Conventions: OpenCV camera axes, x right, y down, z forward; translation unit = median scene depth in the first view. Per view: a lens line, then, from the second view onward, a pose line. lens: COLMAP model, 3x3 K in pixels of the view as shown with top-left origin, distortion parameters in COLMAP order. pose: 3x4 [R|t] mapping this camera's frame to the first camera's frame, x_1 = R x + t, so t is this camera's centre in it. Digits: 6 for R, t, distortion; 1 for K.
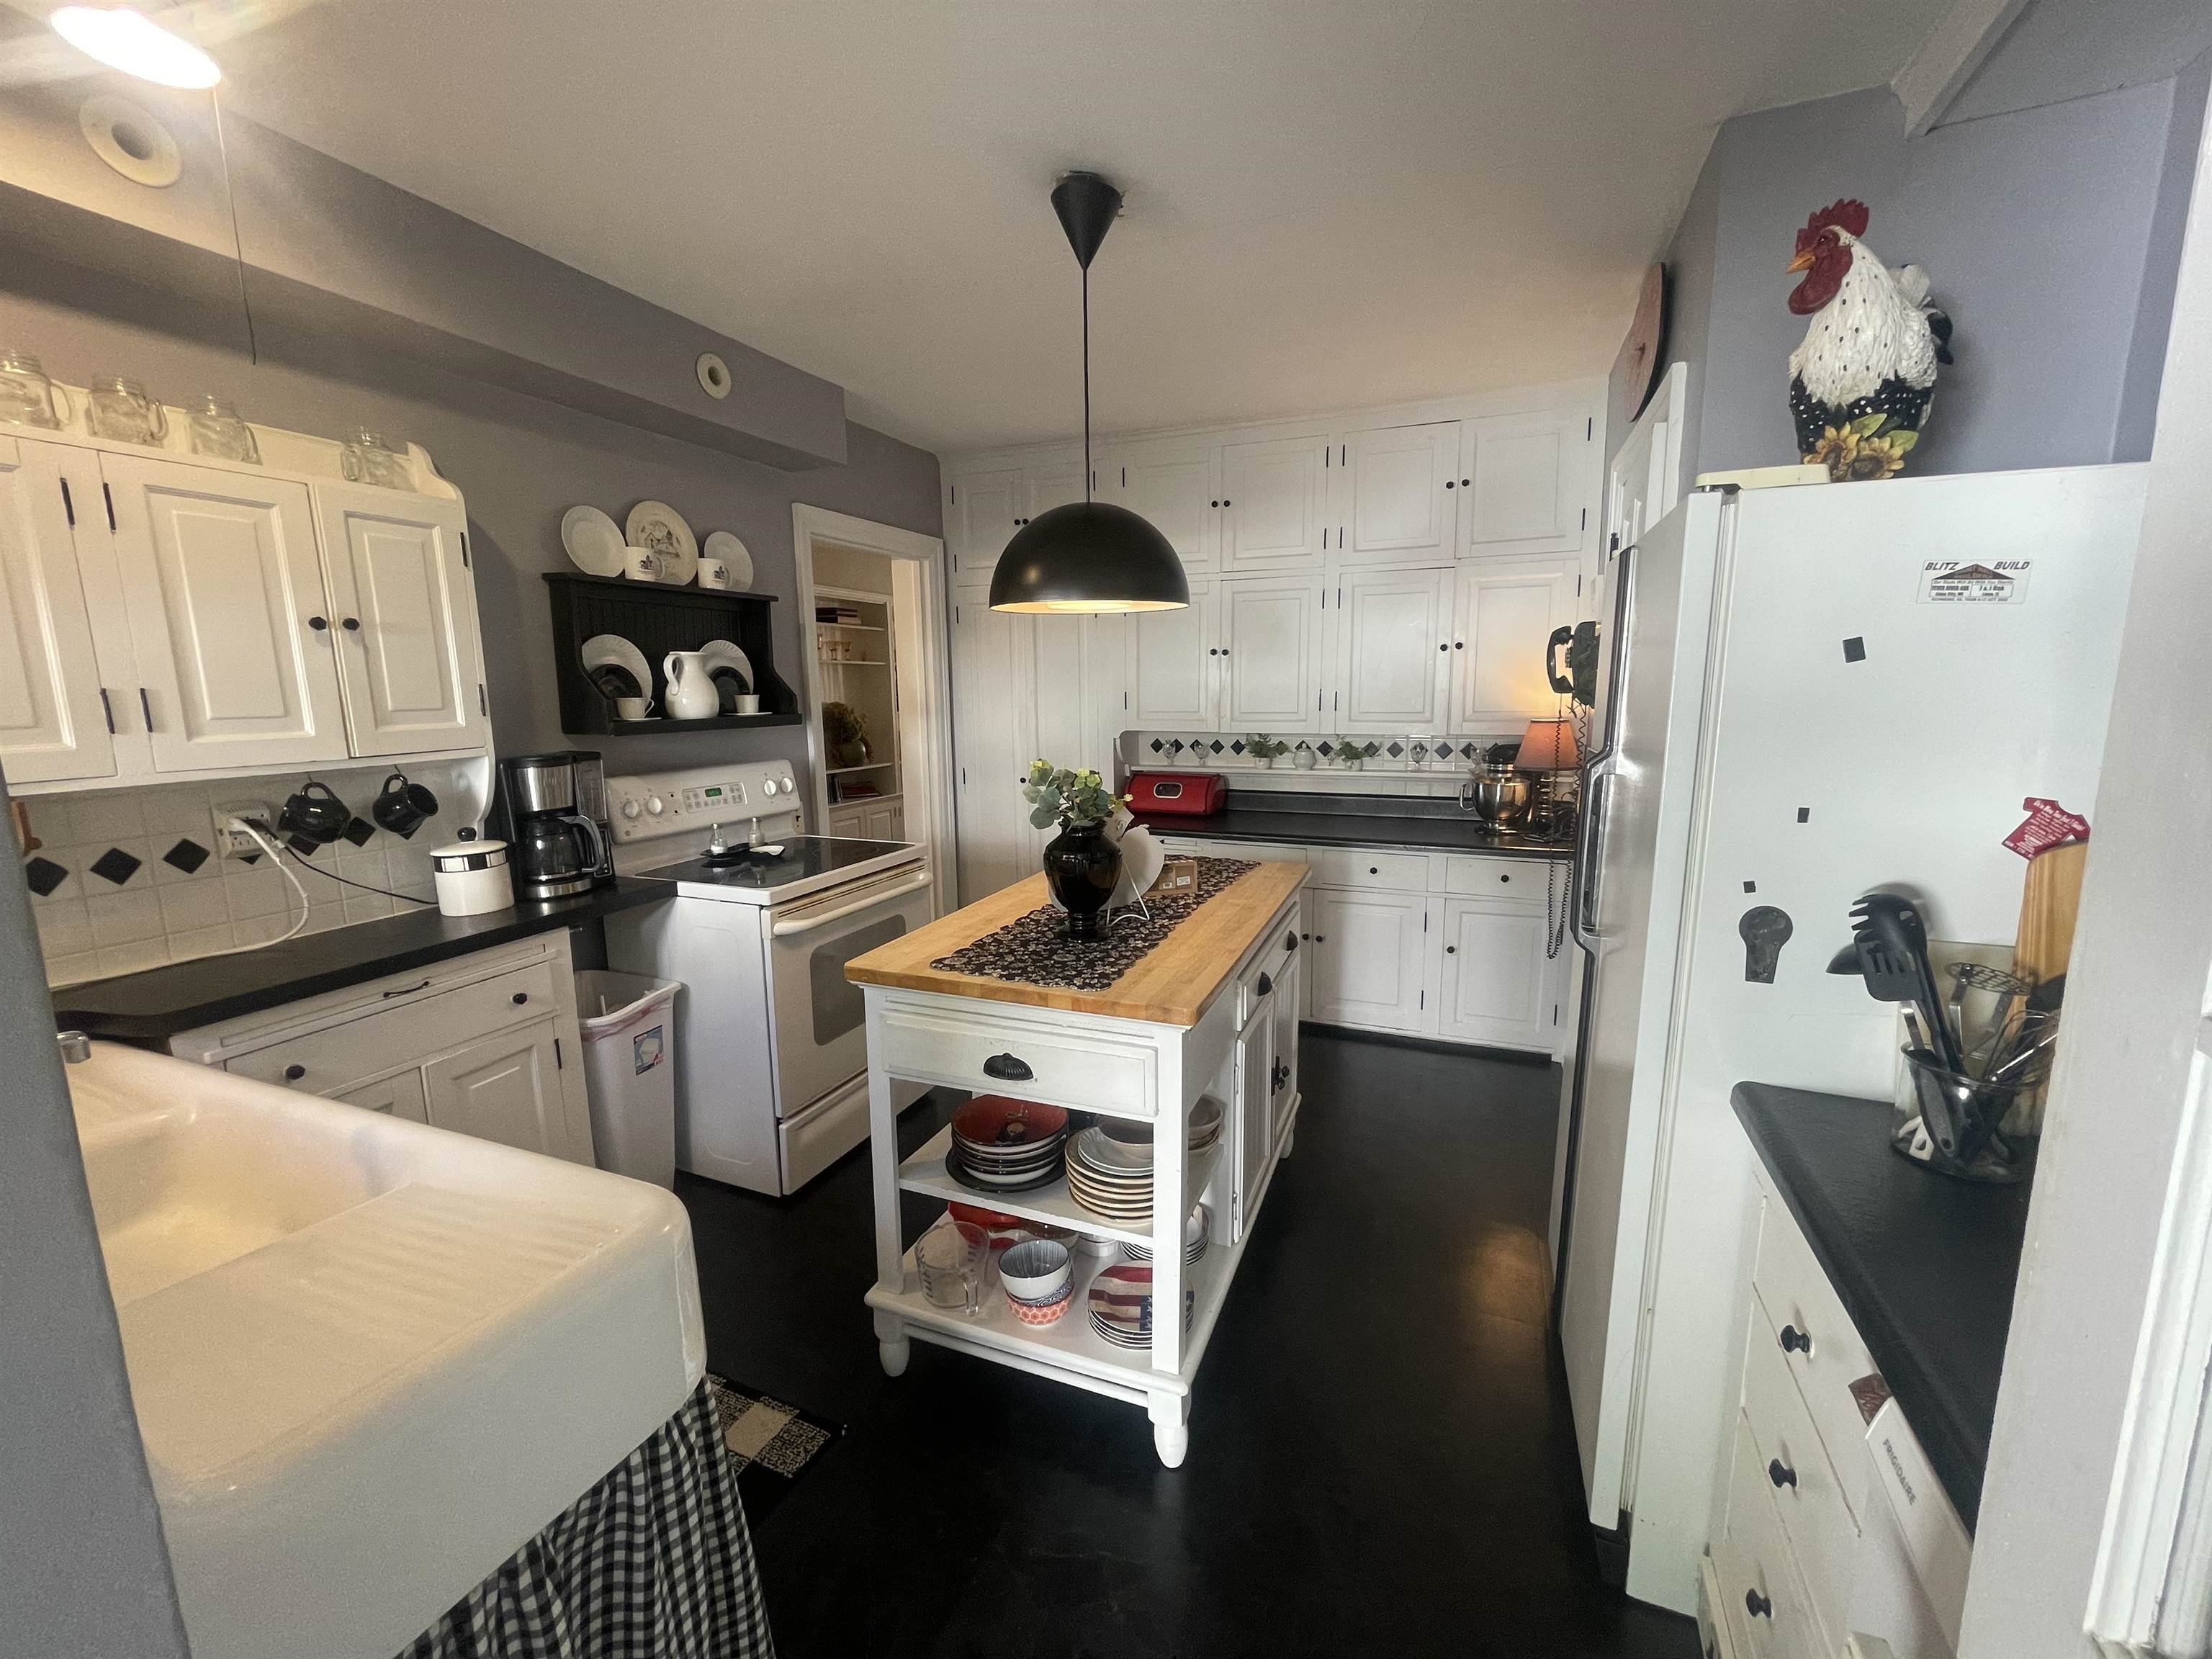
lens RADIAL K [[893.0, 0, 1112.2], [0, 893.0, 826.9], [0, 0, 1]] dist [-0.003253, -0.000112]
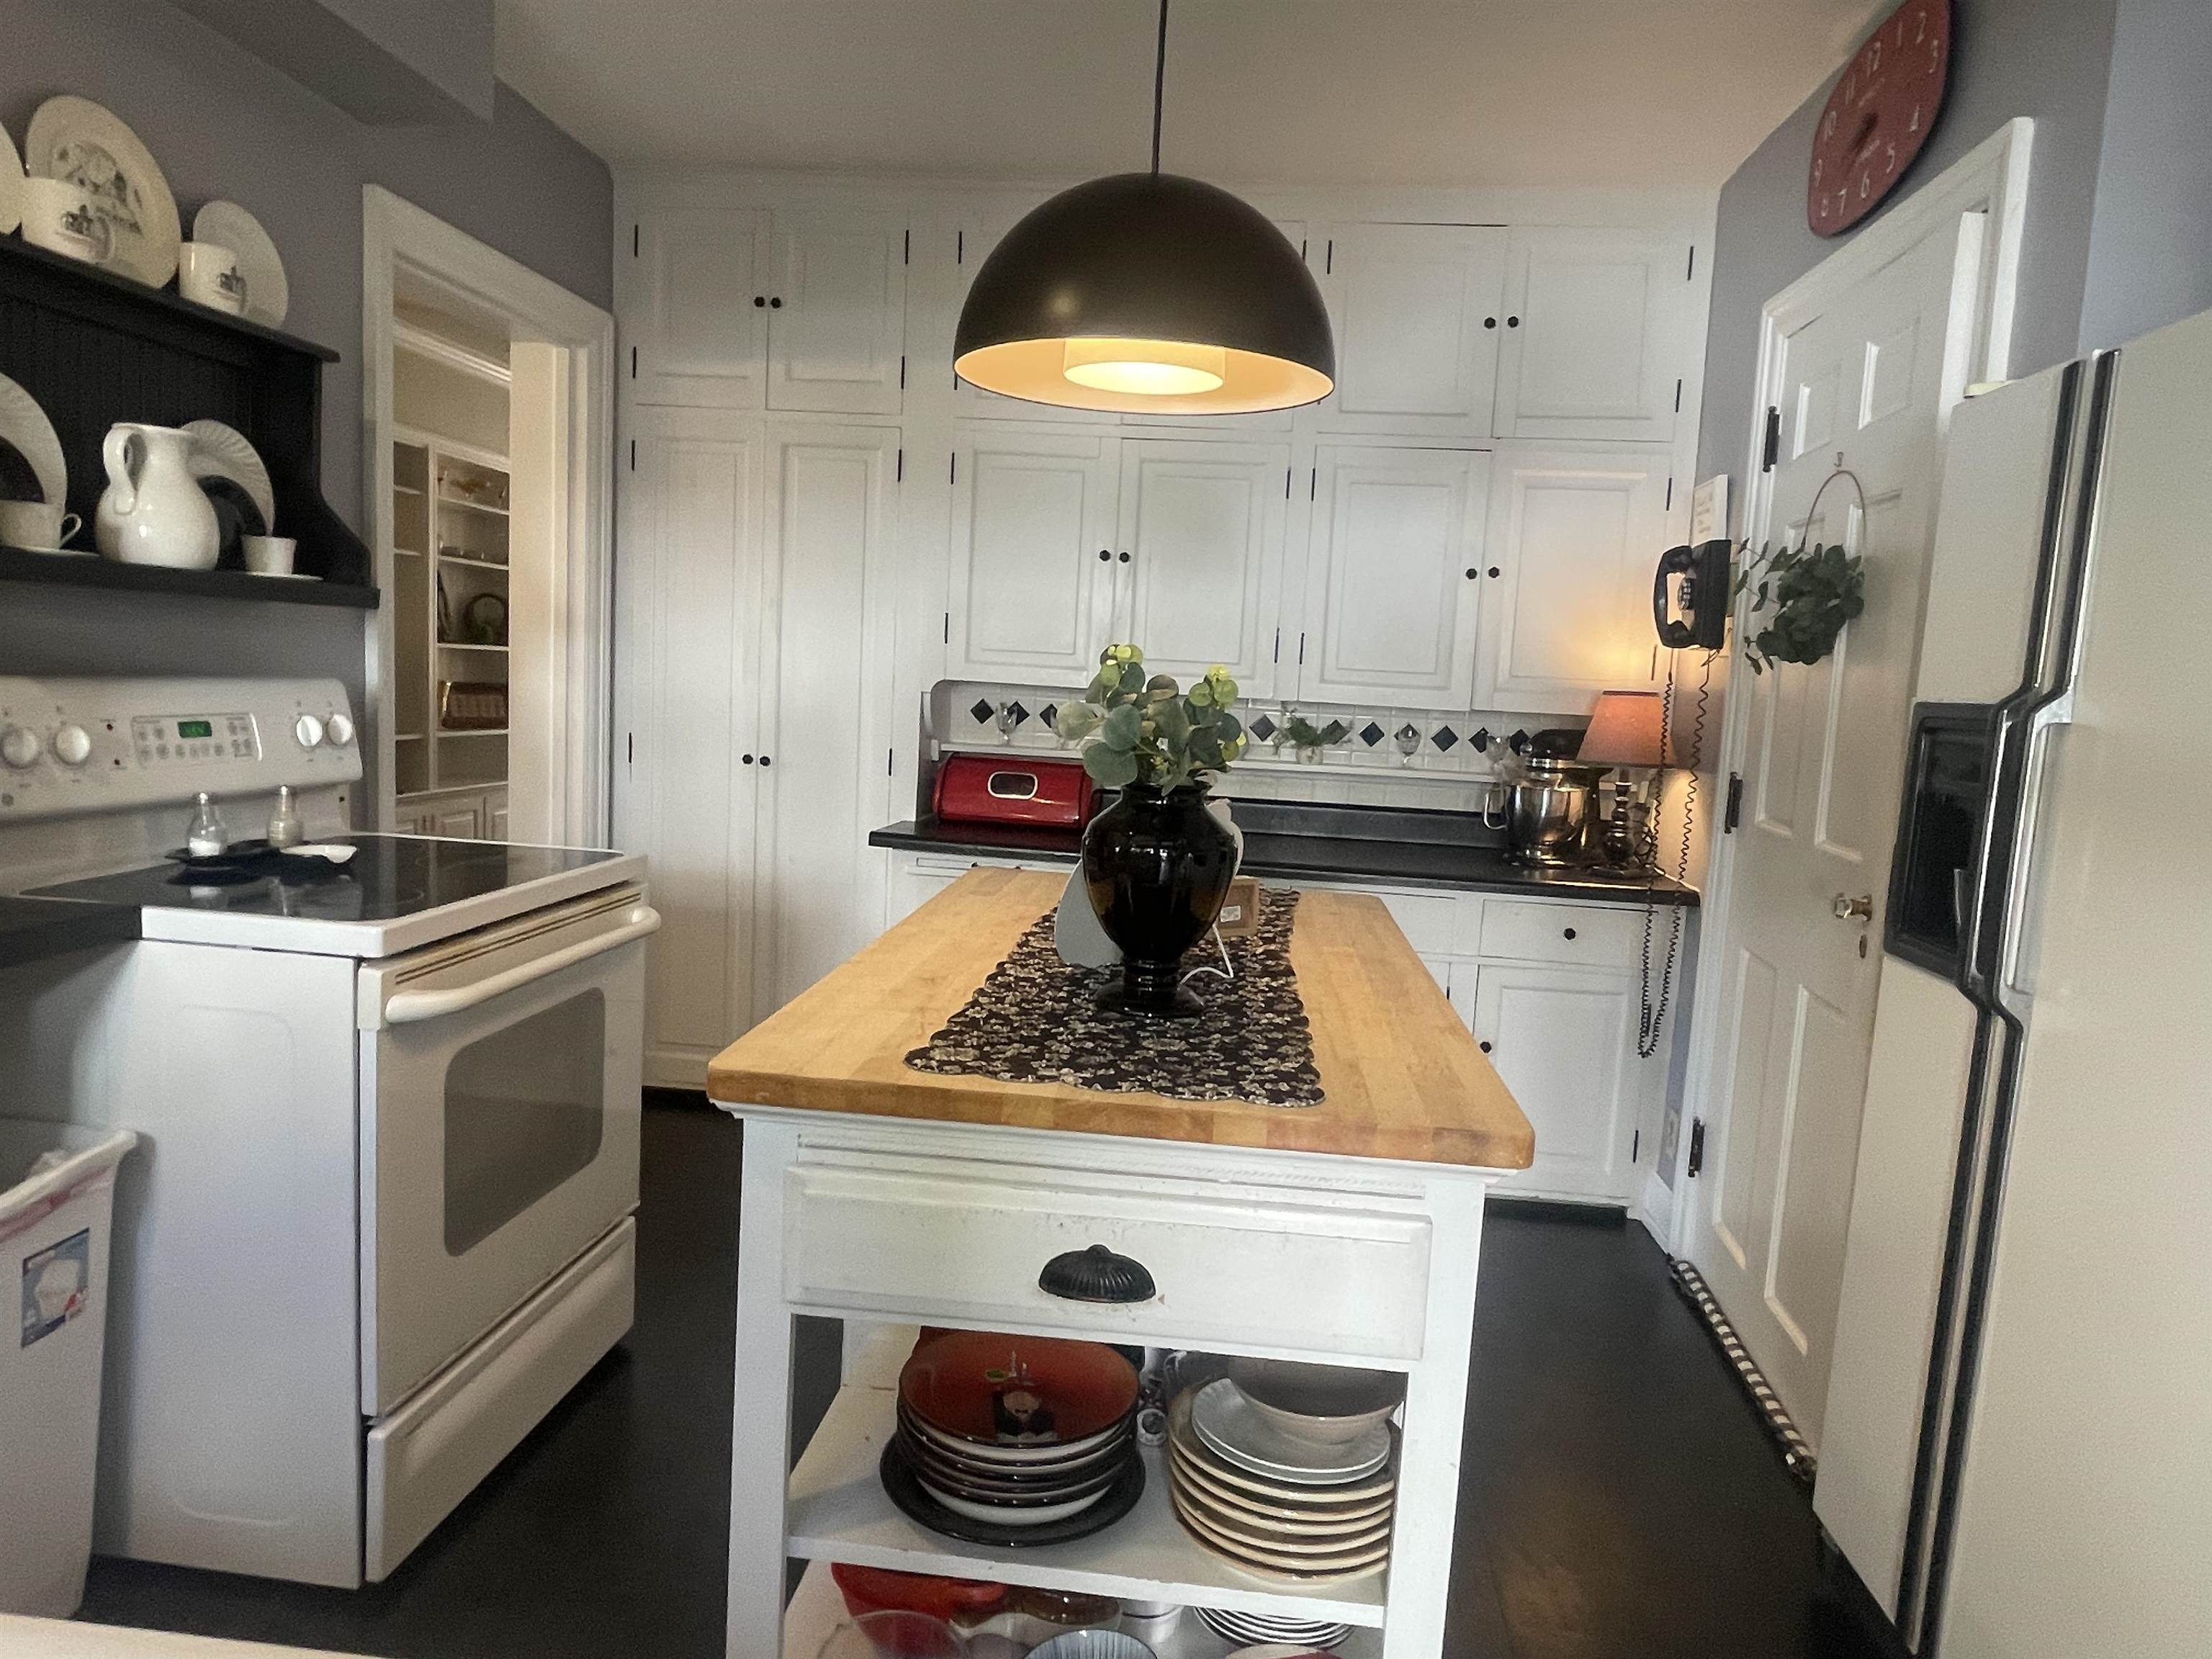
lens RADIAL K [[1369.1, 0, 1106.5], [0, 1369.1, 830.8], [0, 0, 1]] dist [-0.009183, 0.001763]
pose [[0.959550, 0.029928, 0.279943, -0.192173], [-0.018673, 0.998910, -0.042786, 0.039298], [-0.280918, 0.035828, 0.959063, 0.178533]]
